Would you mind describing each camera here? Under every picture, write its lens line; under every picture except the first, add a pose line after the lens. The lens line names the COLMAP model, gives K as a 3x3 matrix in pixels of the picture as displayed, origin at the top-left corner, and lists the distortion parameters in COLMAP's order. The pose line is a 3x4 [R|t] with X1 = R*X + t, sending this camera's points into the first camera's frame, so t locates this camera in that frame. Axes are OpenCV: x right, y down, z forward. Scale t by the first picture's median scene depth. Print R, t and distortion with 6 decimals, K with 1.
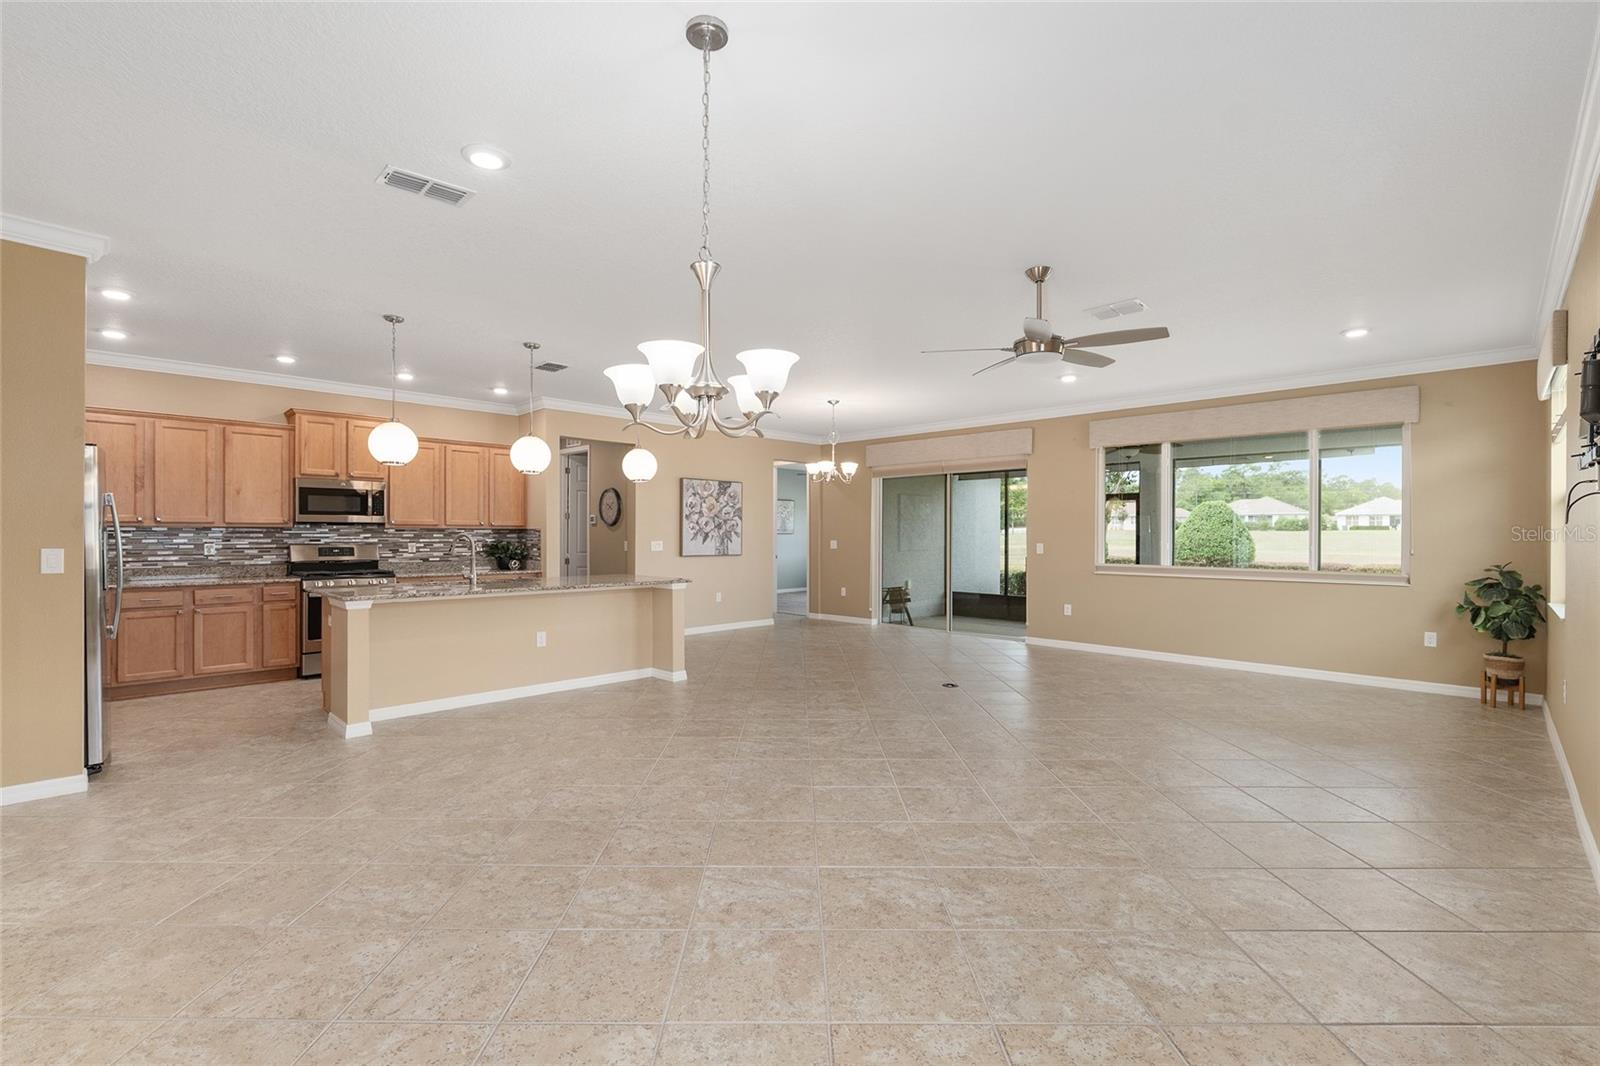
lens RADIAL K [[700.1, 0, 794.8], [0, 700.1, 534.1], [0, 0, 1]] dist [-0.007812, -0.000113]
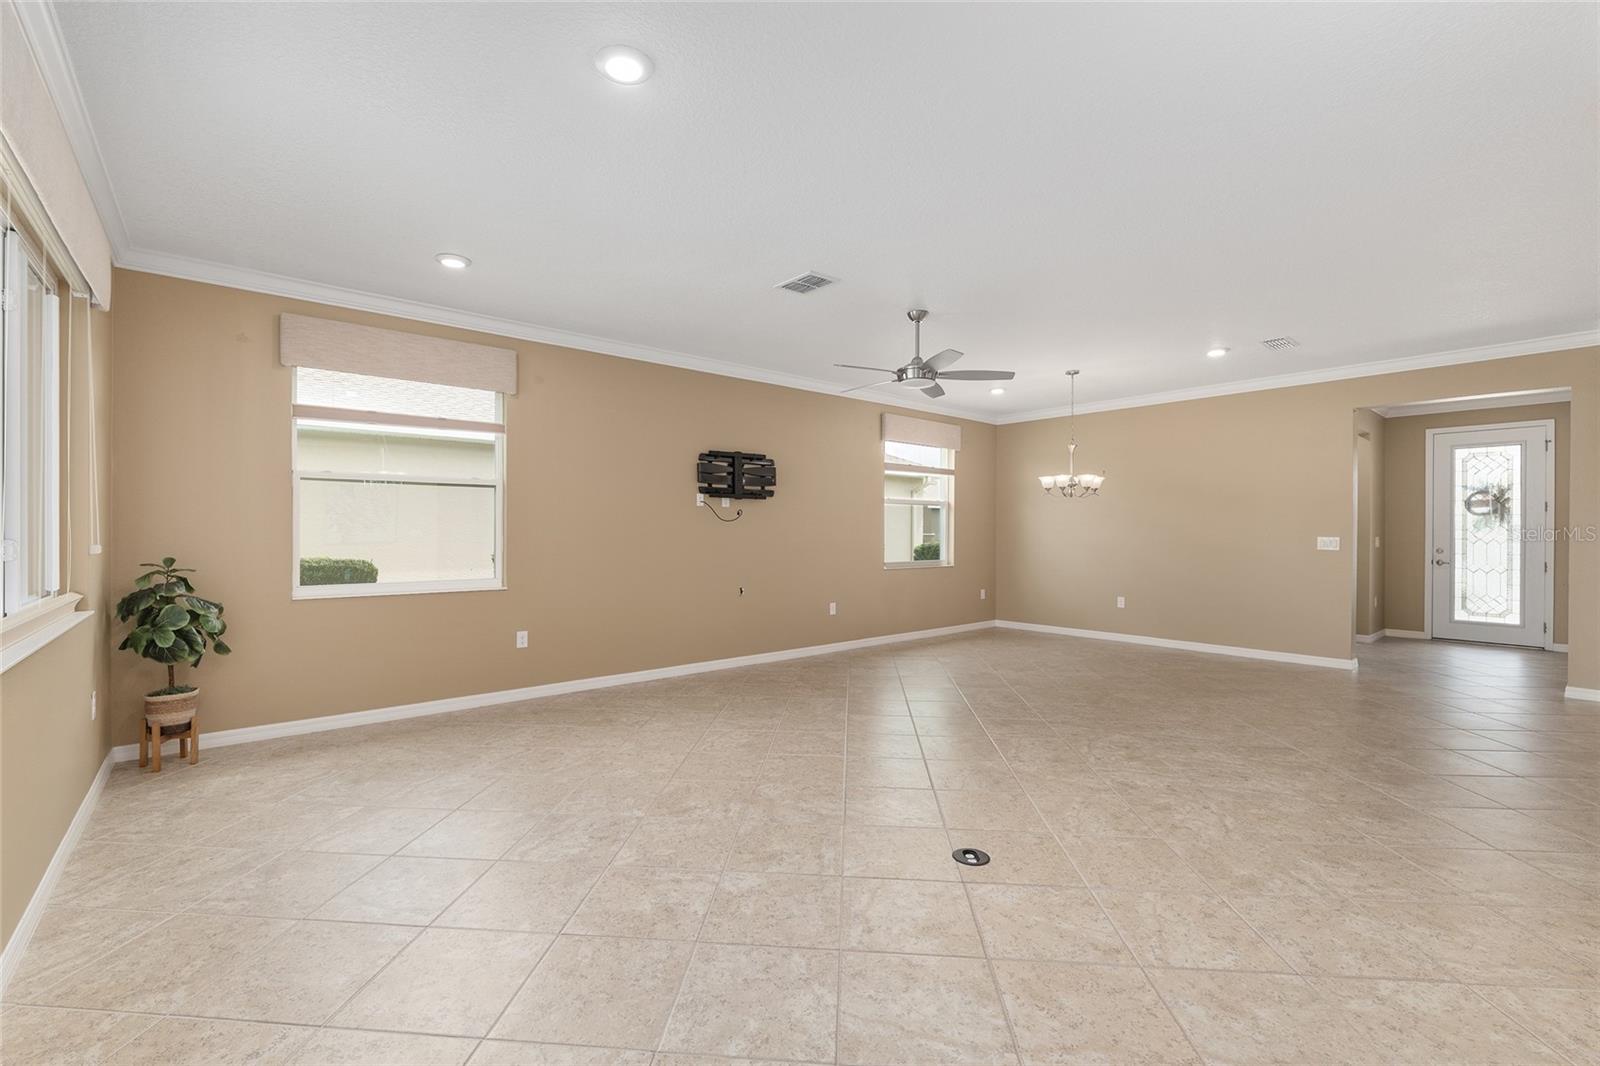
lens RADIAL K [[674.9, 0, 796.8], [0, 674.9, 535.2], [0, 0, 1]] dist [-0.007002, 0.000367]
pose [[-0.996604, -0.007383, 0.082014, 0.232418], [-0.006904, 0.999957, 0.006126, 0.006019], [-0.082056, 0.005539, -0.996612, 1.112697]]
